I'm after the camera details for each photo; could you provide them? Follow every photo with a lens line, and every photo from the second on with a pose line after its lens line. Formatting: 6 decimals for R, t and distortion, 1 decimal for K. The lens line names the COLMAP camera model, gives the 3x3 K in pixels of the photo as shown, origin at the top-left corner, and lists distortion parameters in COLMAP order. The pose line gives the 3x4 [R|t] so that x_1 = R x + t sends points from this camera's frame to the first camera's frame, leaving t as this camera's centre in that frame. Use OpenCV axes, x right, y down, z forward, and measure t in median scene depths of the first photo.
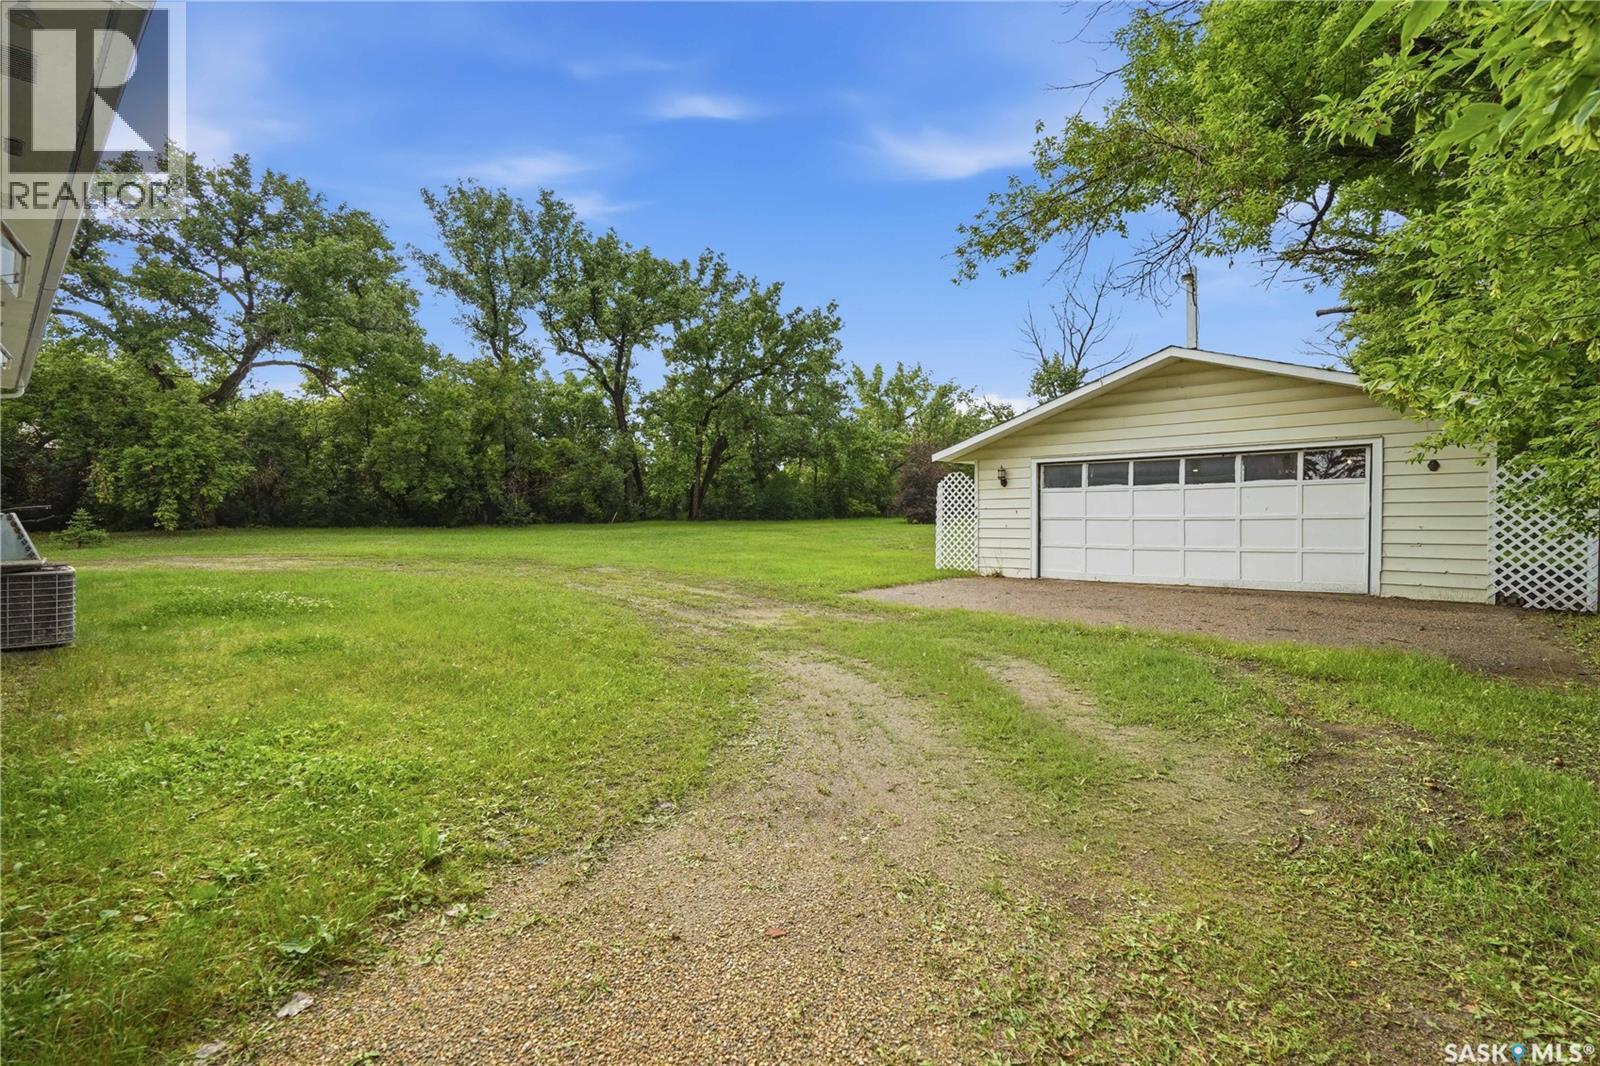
lens RADIAL K [[966.5, 0, 801.1], [0, 966.5, 517.3], [0, 0, 1]] dist [-0.009000, 0.016347]
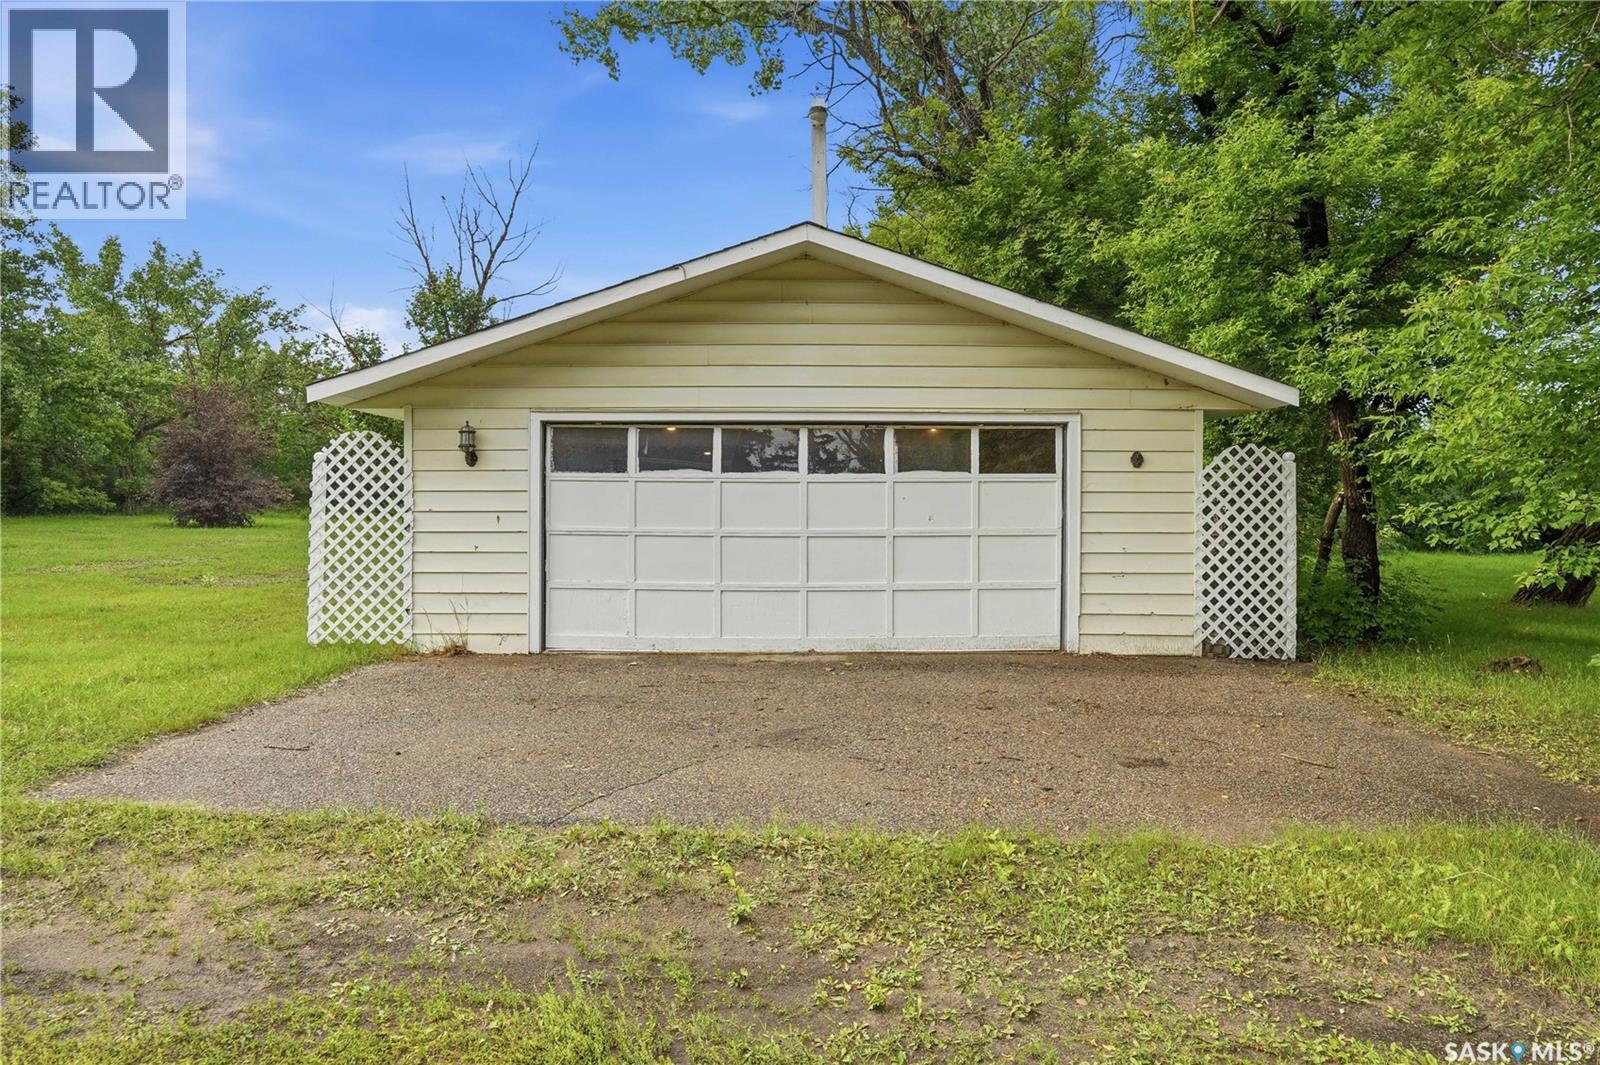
lens RADIAL K [[966.5, 0, 801.1], [0, 966.5, 516.8], [0, 0, 1]] dist [-0.009000, 0.016347]
pose [[0.747394, 0.005684, 0.664357, 0.012362], [-0.012640, 0.999904, 0.005665, -0.010878], [-0.664261, -0.012631, 0.747394, 0.518262]]
